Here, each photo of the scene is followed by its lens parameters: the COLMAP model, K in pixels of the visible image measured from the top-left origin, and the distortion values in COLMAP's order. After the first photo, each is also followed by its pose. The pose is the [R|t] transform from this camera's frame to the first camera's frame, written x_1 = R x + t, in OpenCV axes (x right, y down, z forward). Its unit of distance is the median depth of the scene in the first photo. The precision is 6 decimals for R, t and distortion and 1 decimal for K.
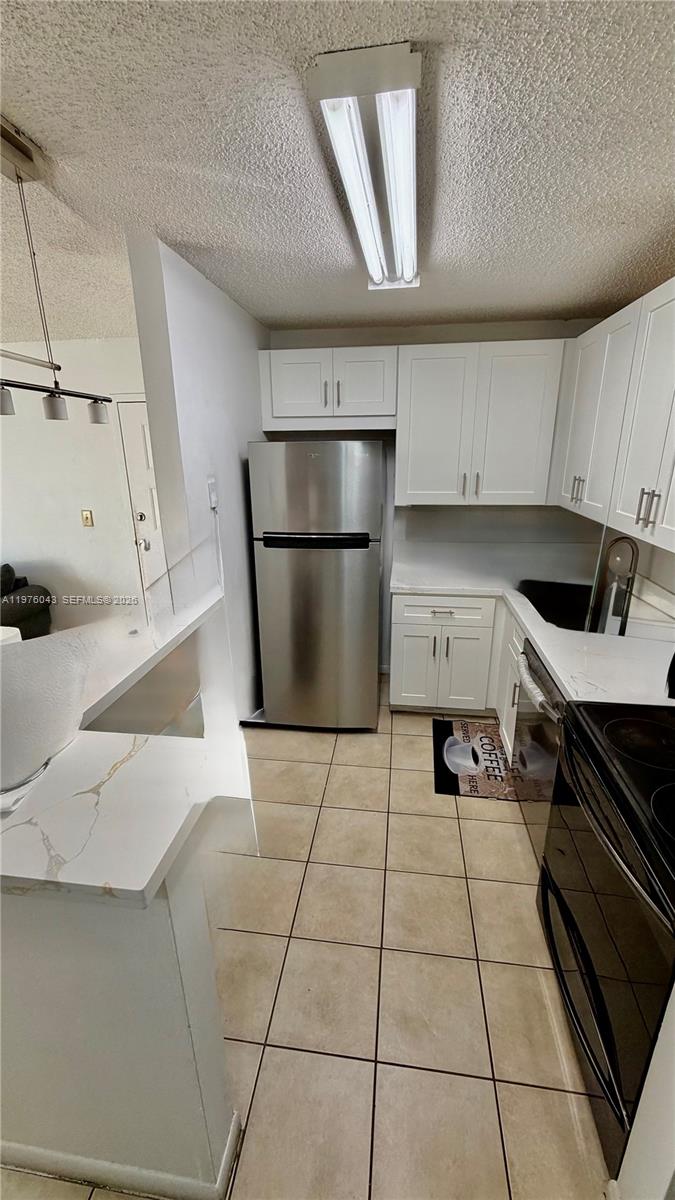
lens RADIAL K [[486.0, 0, 337.5], [0, 486.0, 600.0], [0, 0, 1]] dist [-0.000344, 0.000109]
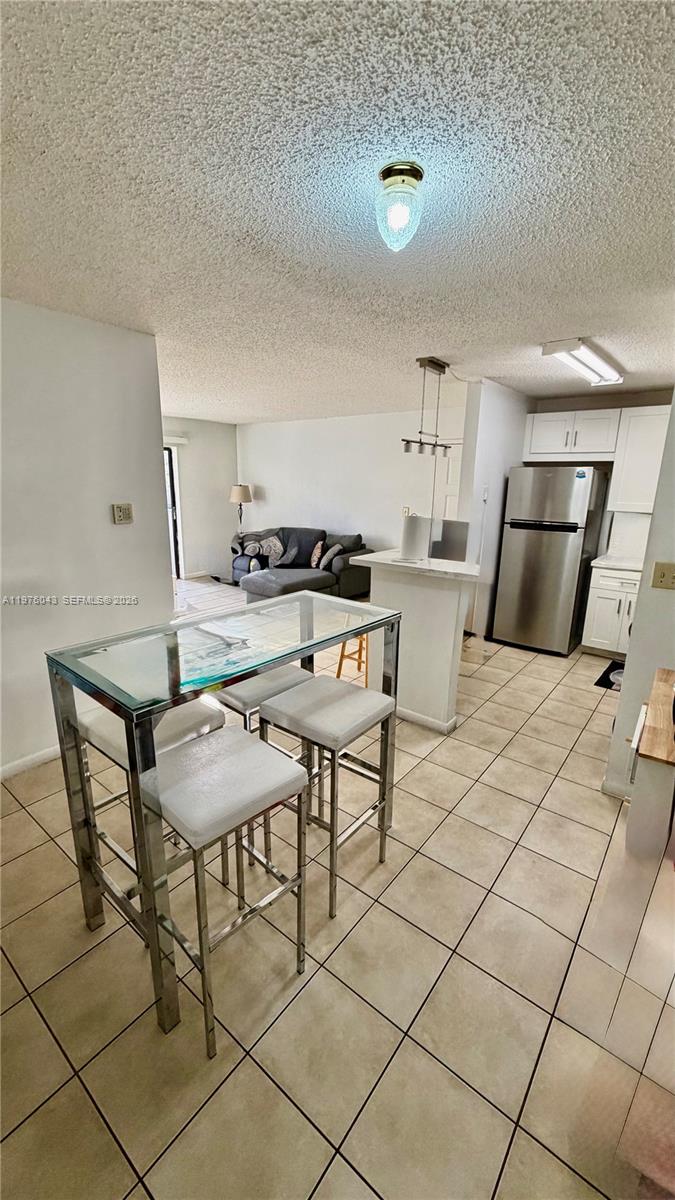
lens RADIAL K [[486.0, 0, 337.5], [0, 486.0, 600.0], [0, 0, 1]] dist [-0.000344, 0.000109]
pose [[0.861522, 0.147061, -0.485956, 0.184204], [-0.177029, 0.984075, -0.016040, 0.261469], [0.475858, 0.099847, 0.873836, -0.717379]]
